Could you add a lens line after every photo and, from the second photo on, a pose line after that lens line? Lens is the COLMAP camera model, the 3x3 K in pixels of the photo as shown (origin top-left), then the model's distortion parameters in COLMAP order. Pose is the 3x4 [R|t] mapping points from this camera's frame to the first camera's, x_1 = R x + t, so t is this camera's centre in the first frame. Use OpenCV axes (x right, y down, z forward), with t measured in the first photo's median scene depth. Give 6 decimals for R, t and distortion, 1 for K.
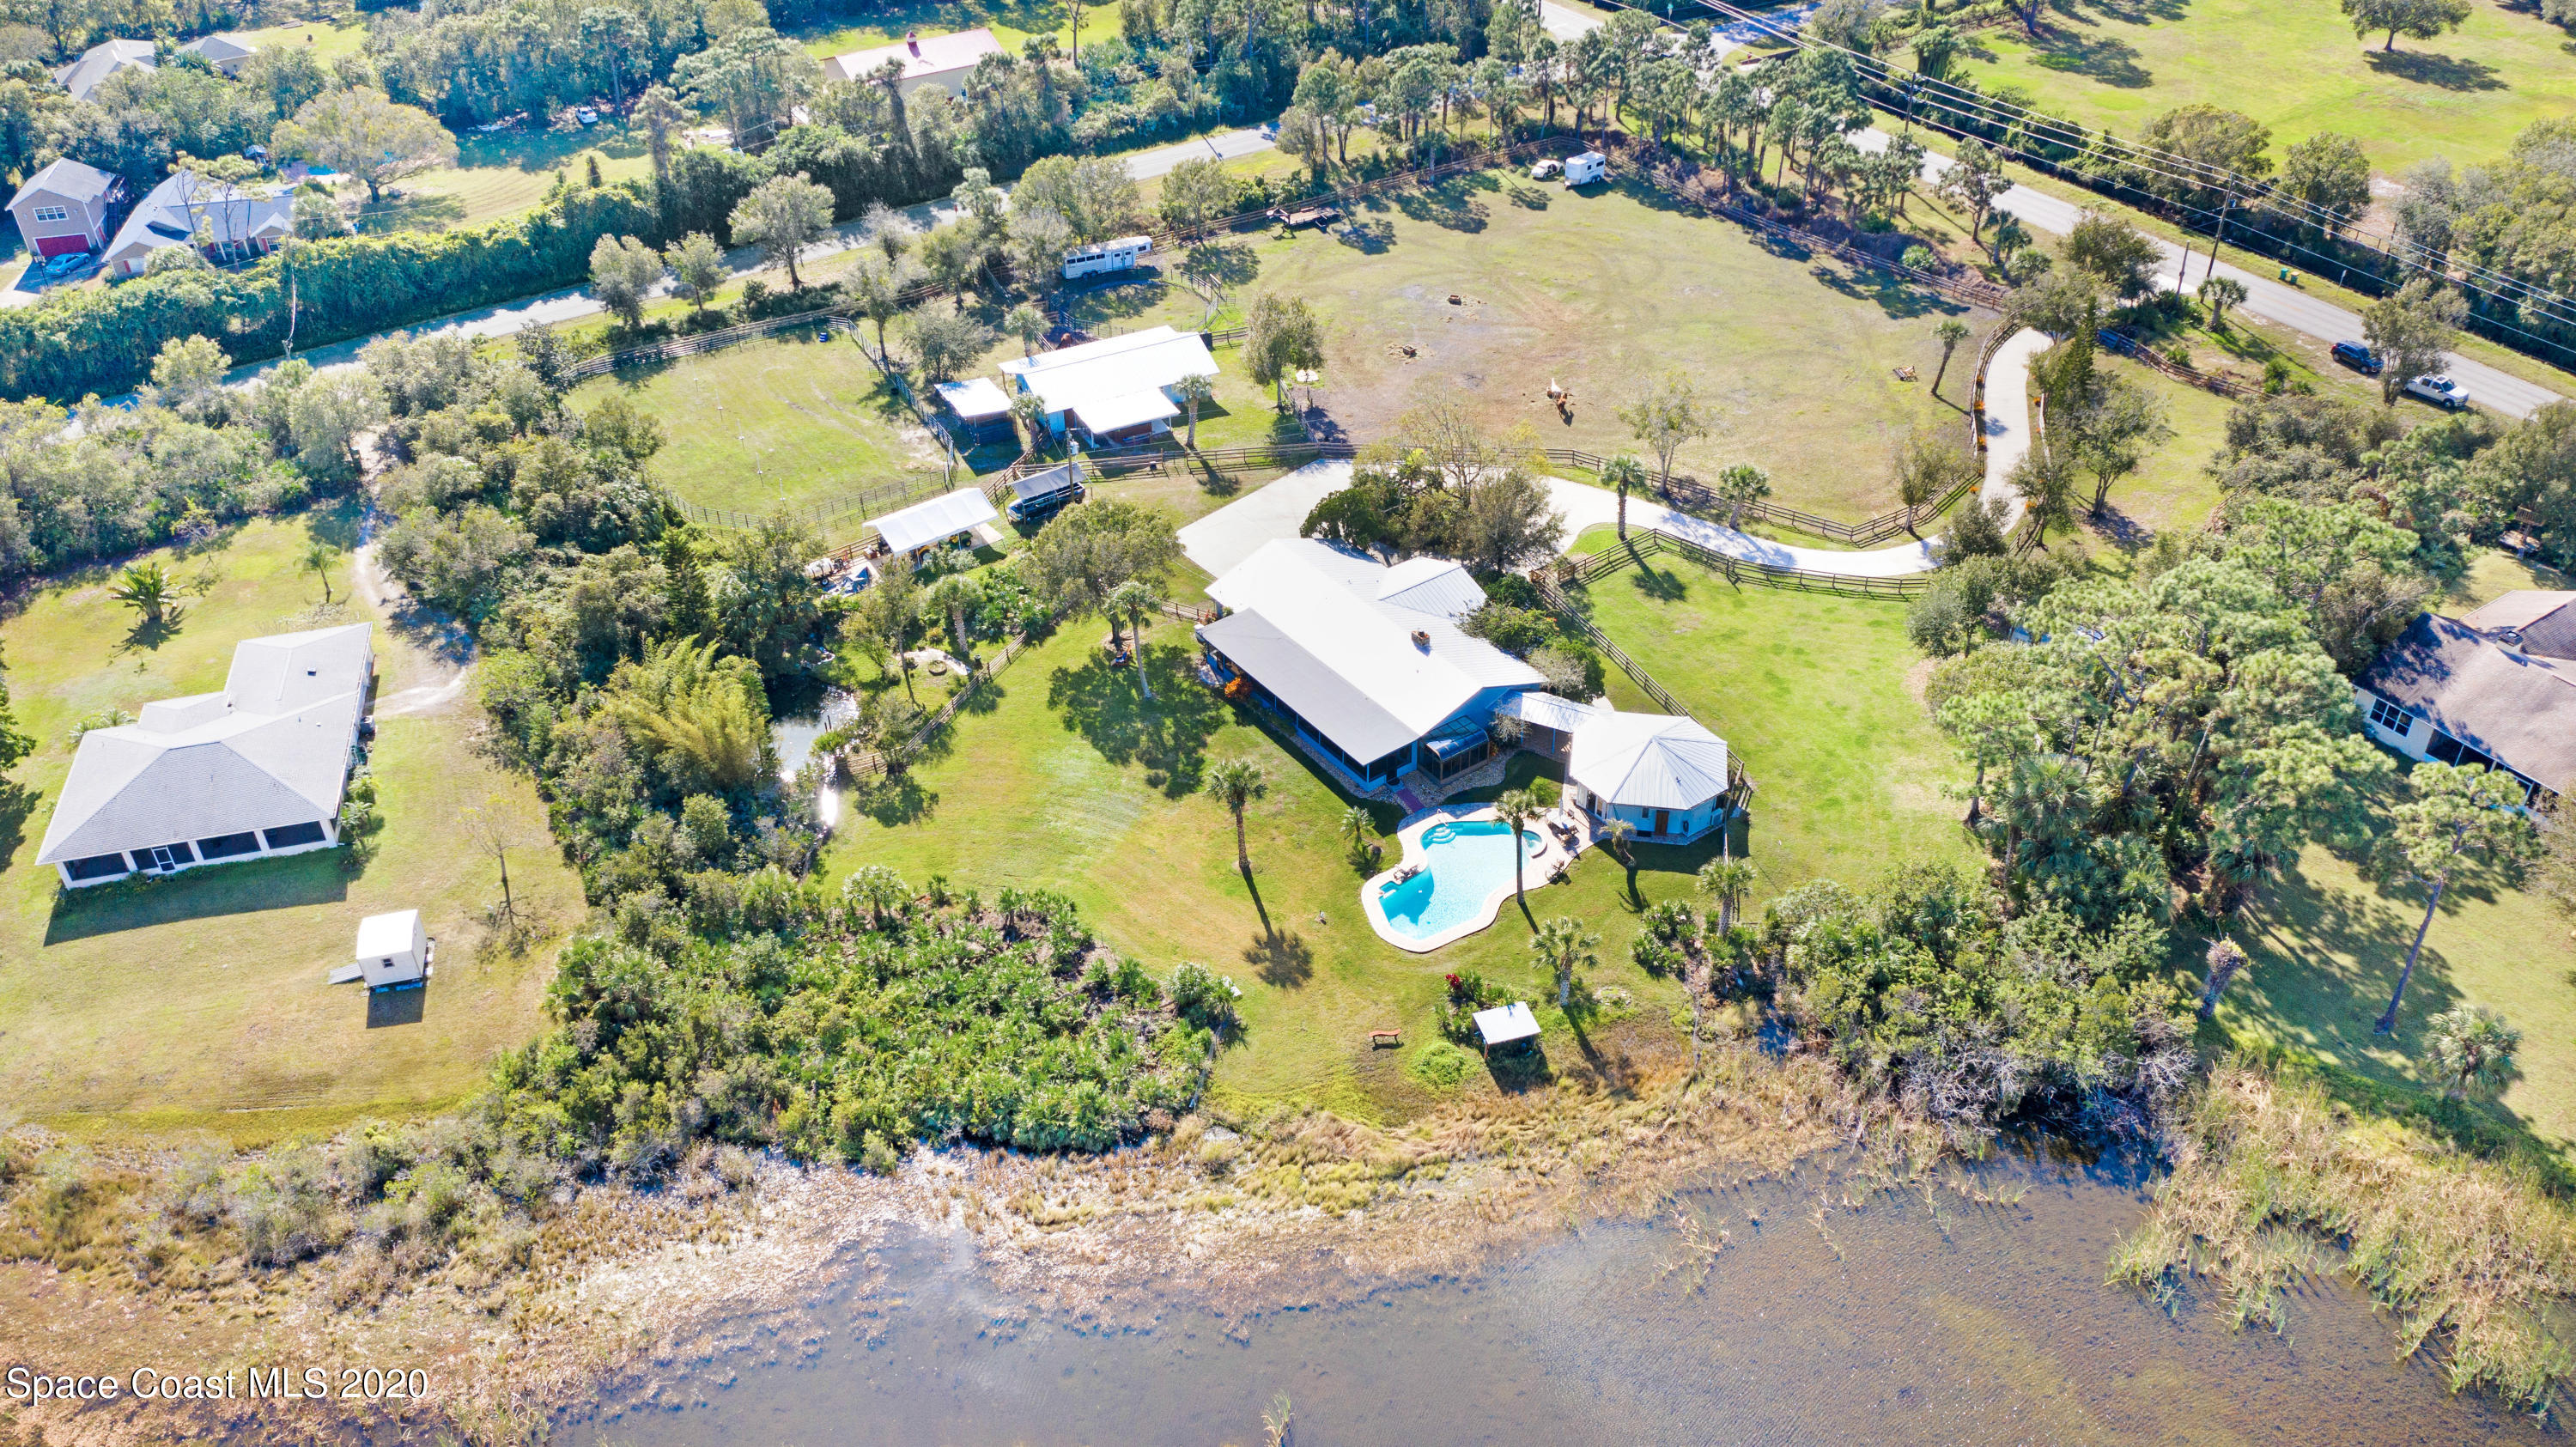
lens RADIAL K [[2036.8, 0, 1288.0], [0, 2036.8, 723.5], [0, 0, 1]] dist [-0.028319, -0.004226]
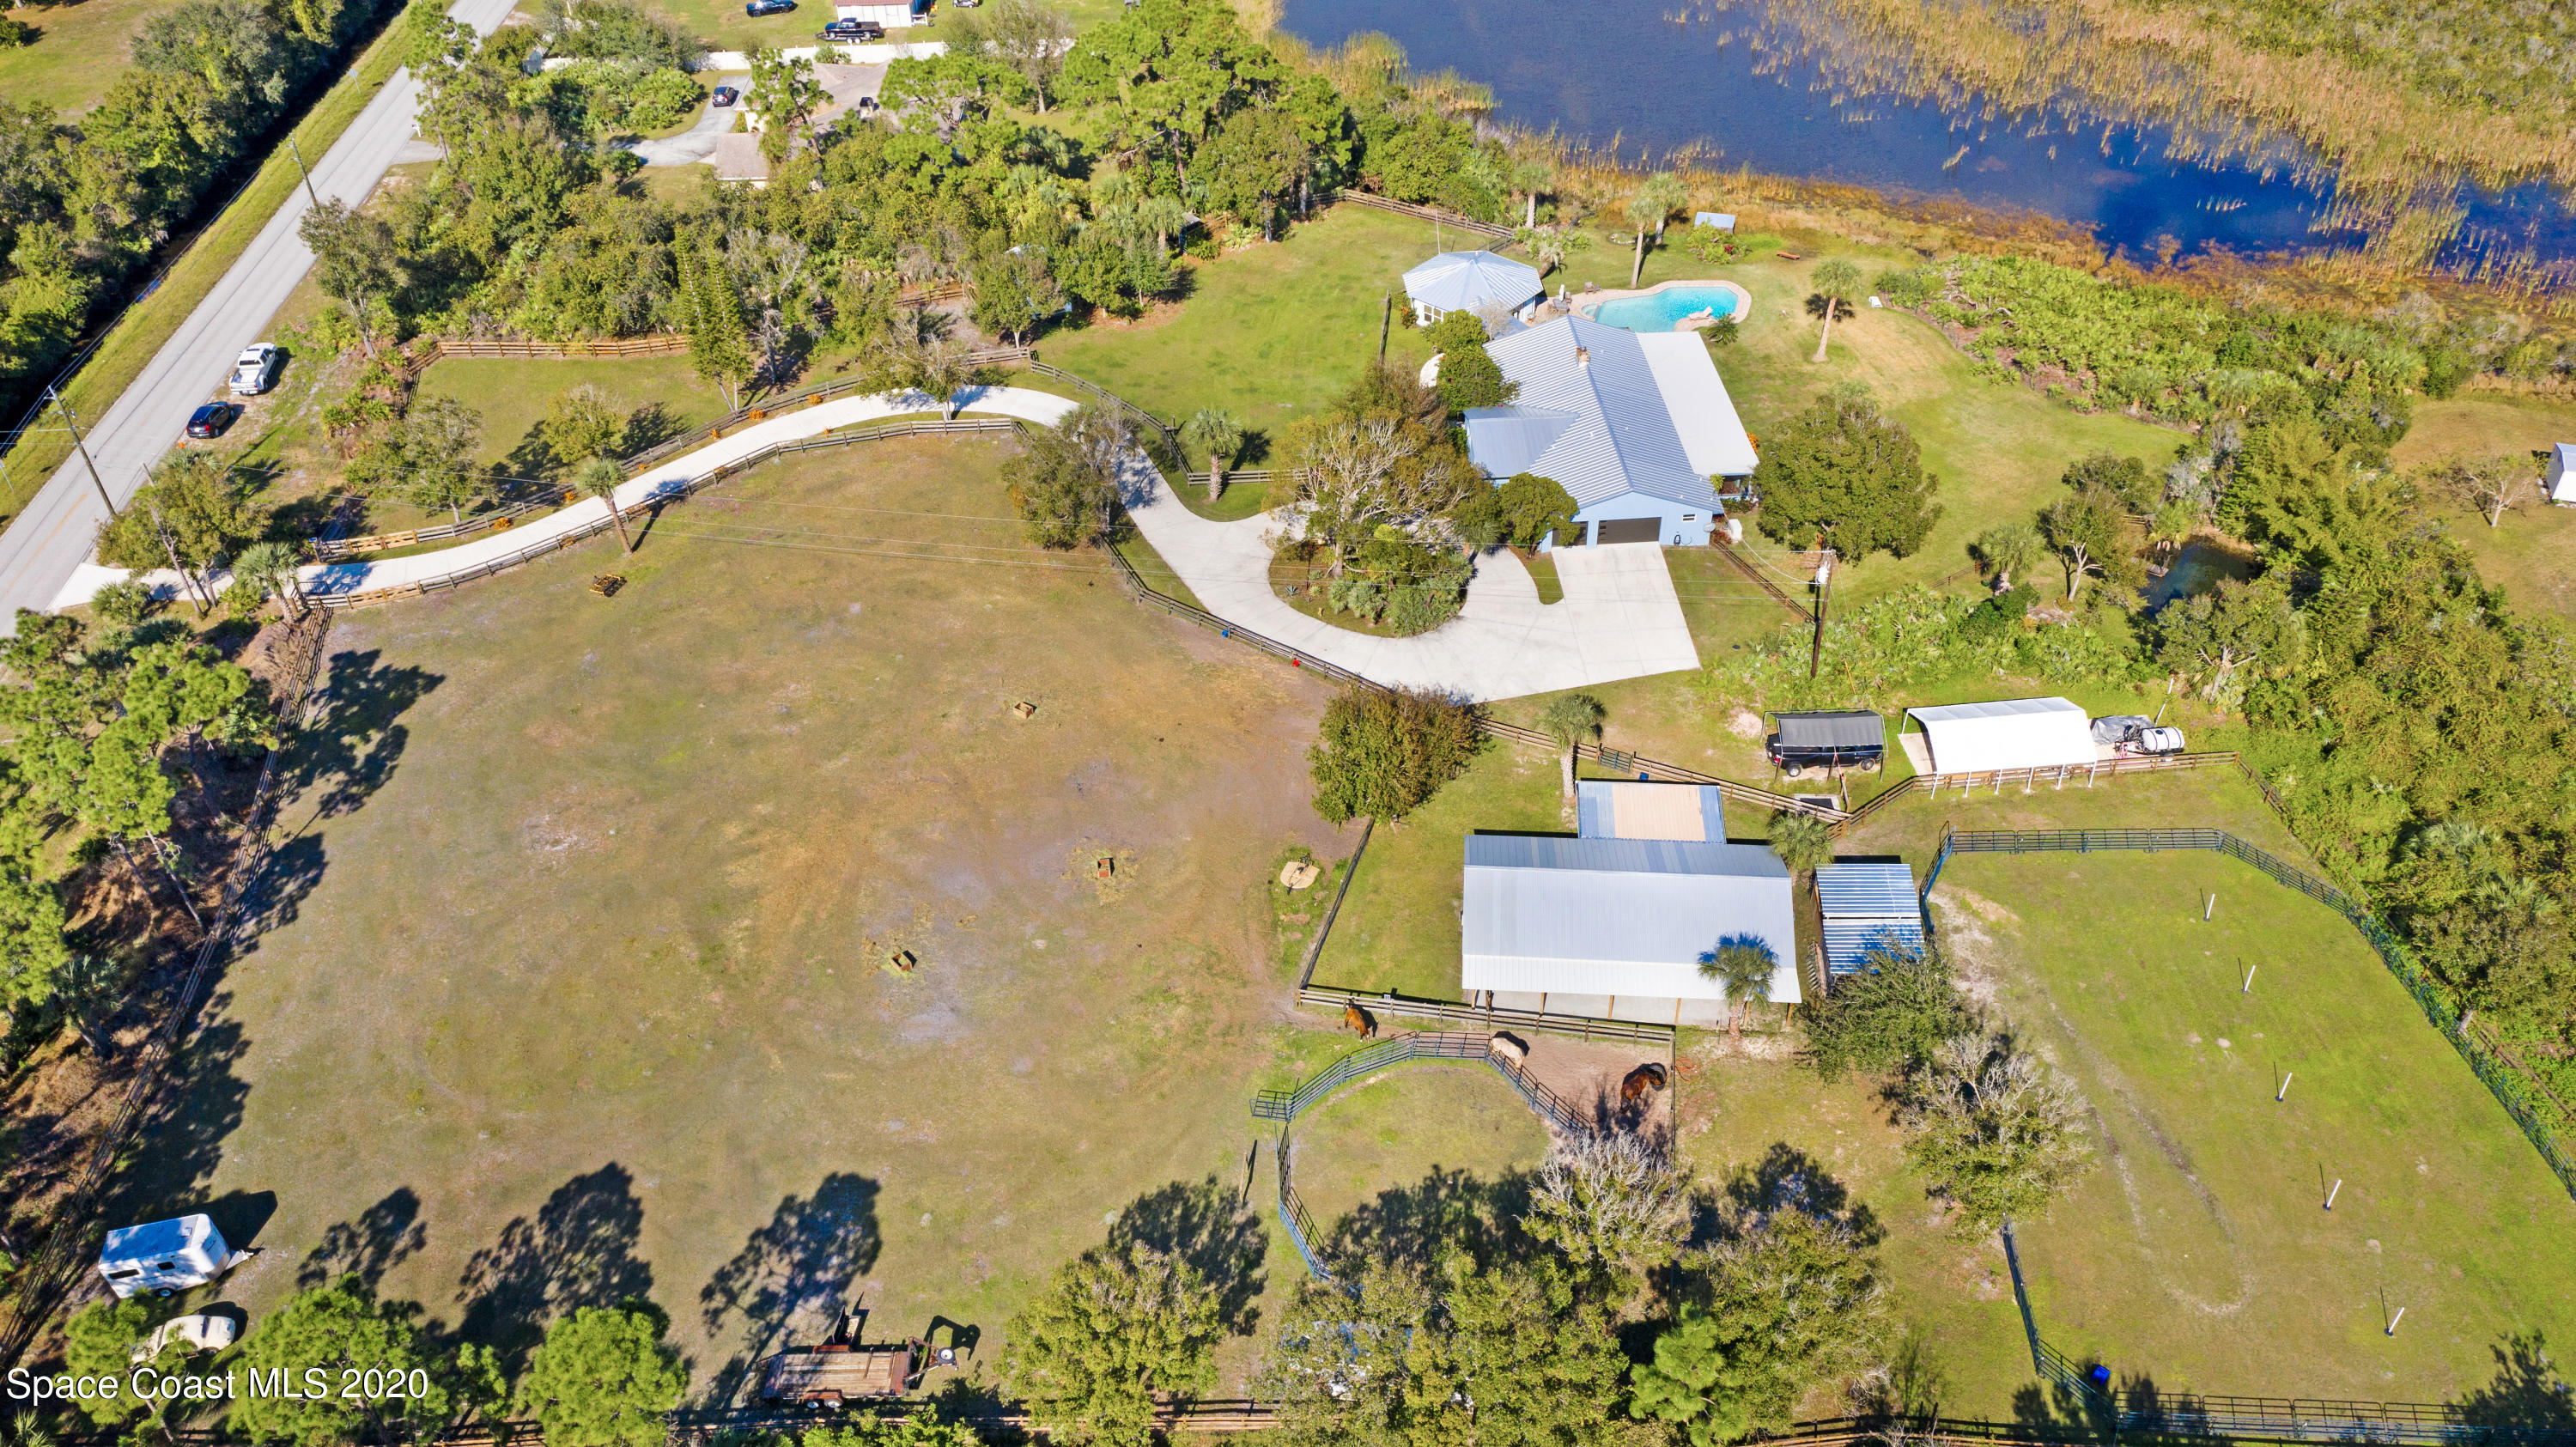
lens RADIAL K [[2041.4, 0, 1292.9], [0, 2041.4, 711.2], [0, 0, 1]] dist [-0.010802, -0.014285]
pose [[-0.852331, -0.301495, 0.427355, -0.273128], [0.331779, 0.319958, 0.887440, -0.847607], [-0.404295, 0.898180, -0.172680, 1.241623]]
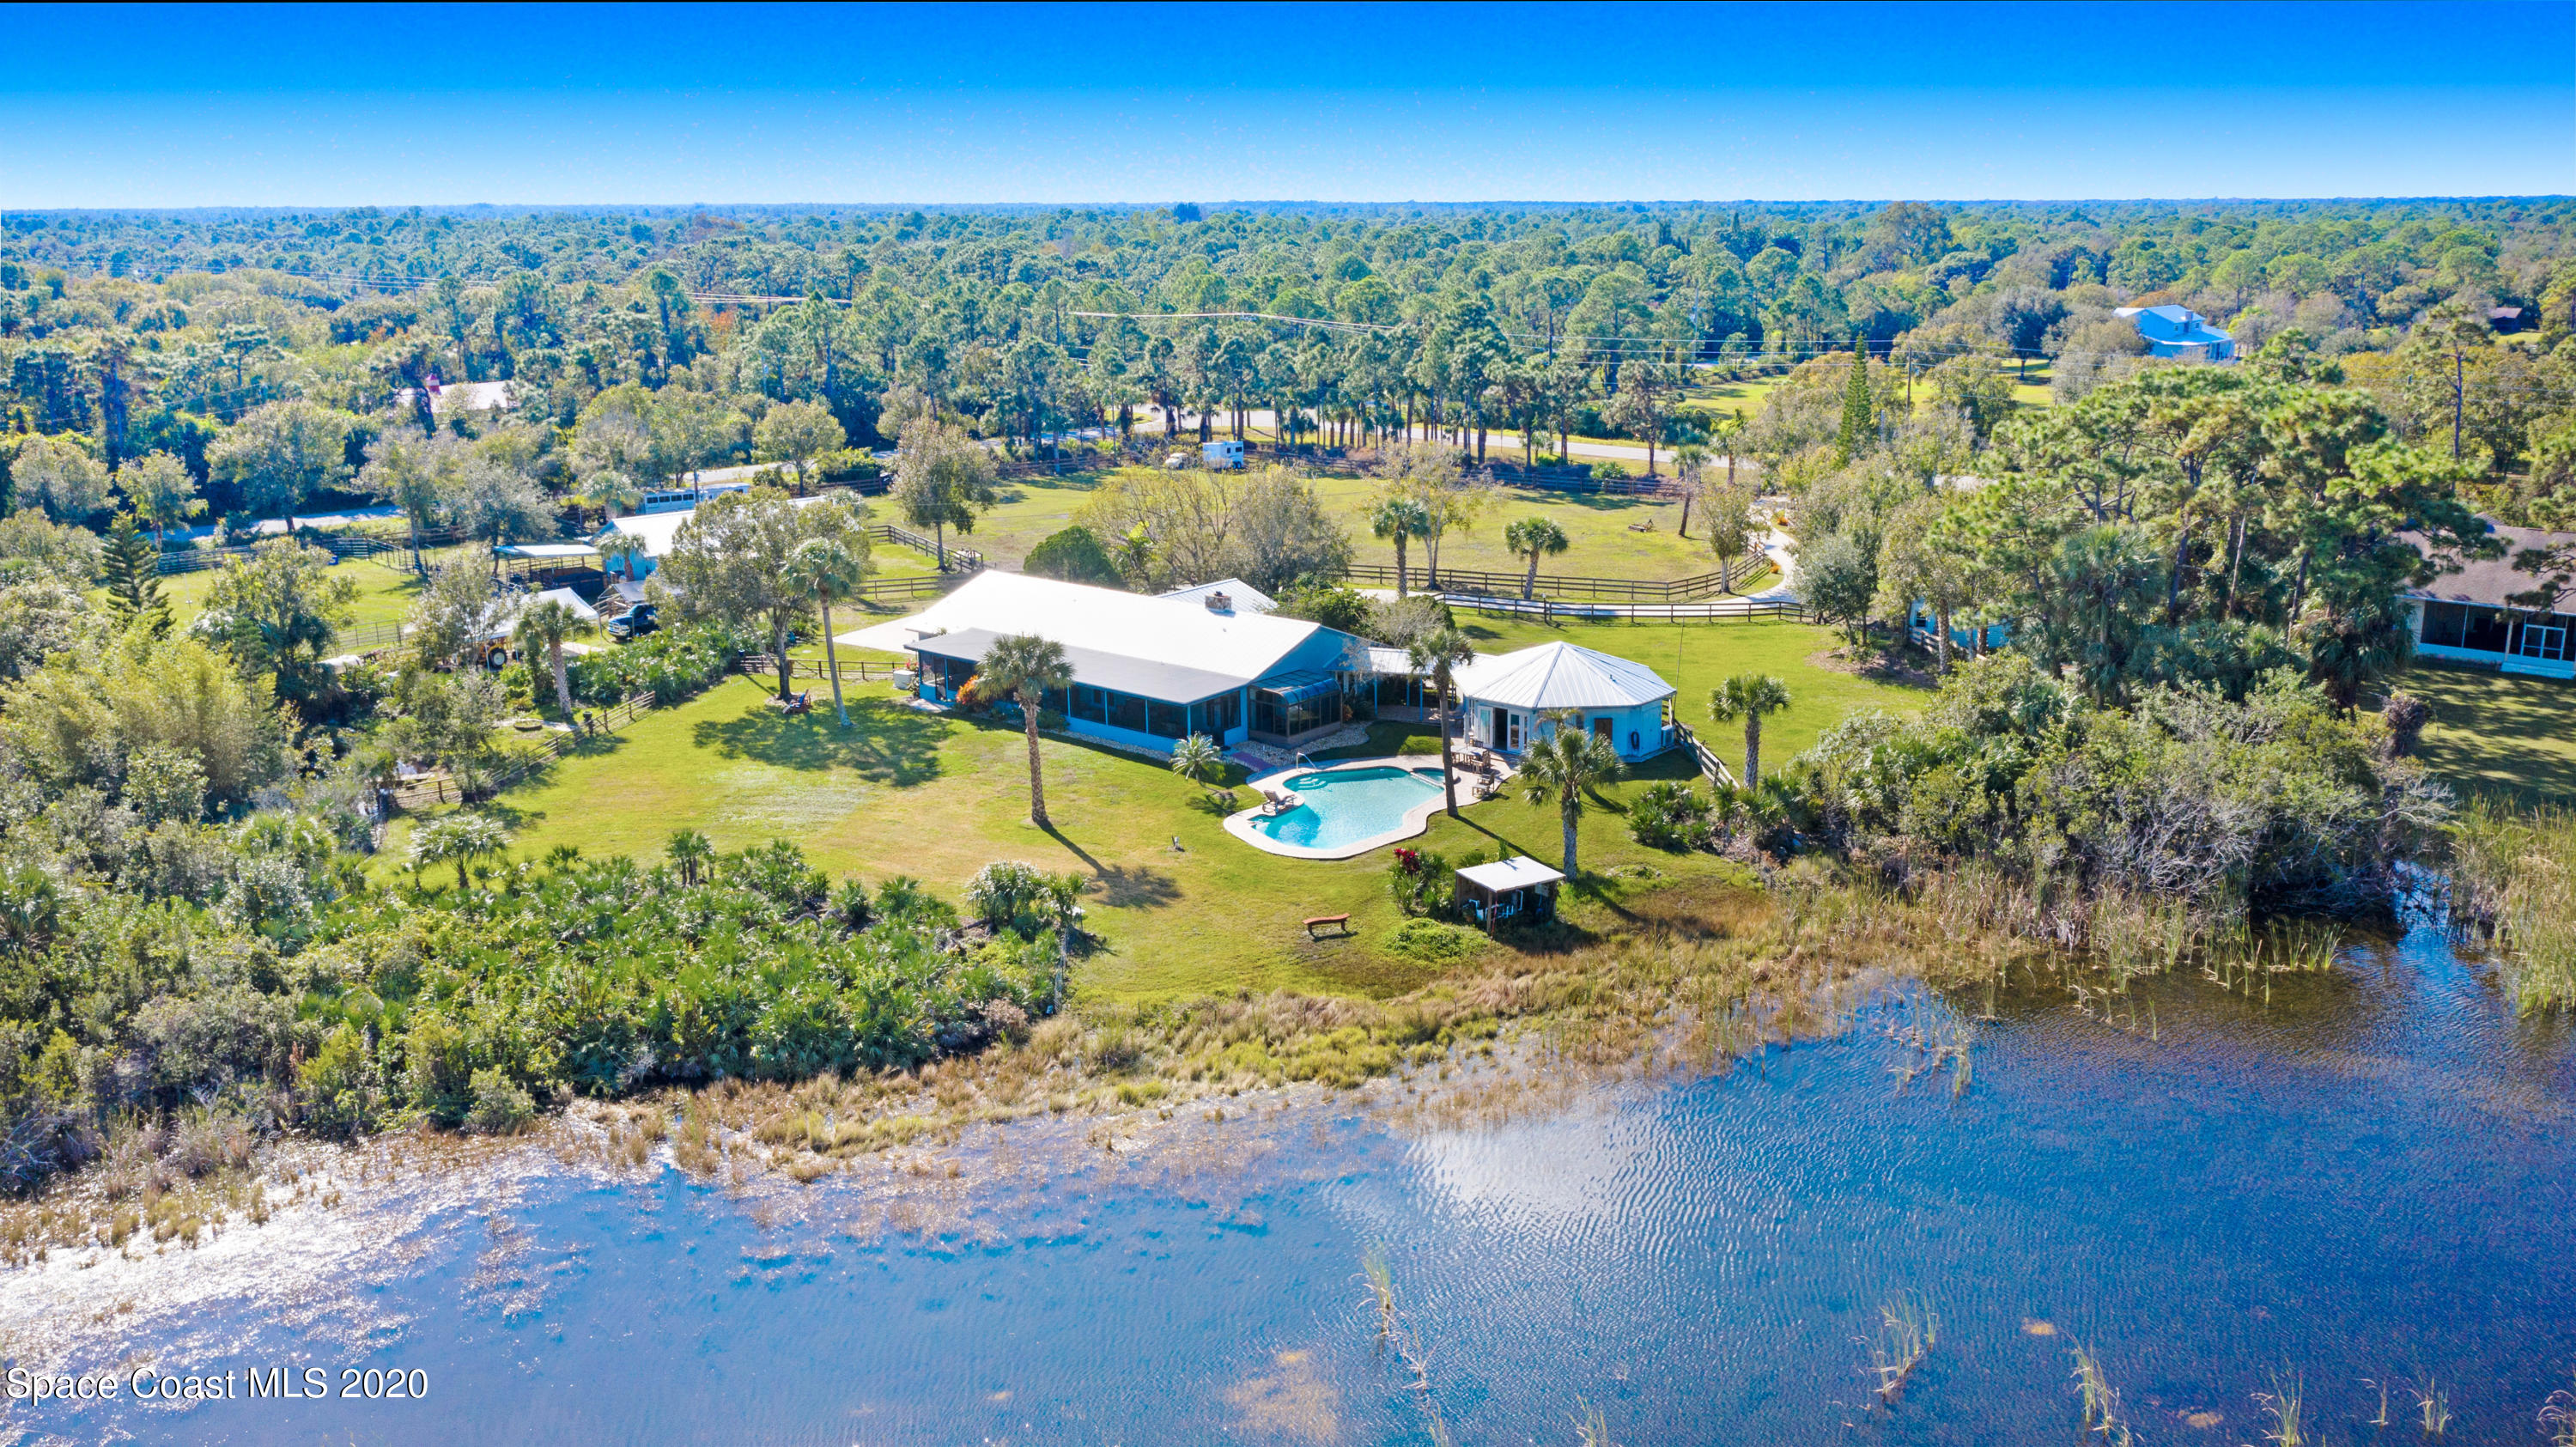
lens RADIAL K [[2036.8, 0, 1288.0], [0, 2036.8, 723.5], [0, 0, 1]] dist [-0.028319, -0.004226]
pose [[0.966028, -0.045889, 0.254329, -0.090841], [0.137014, 0.925361, -0.353461, 0.235351], [-0.219126, 0.376300, 0.900212, 0.297441]]
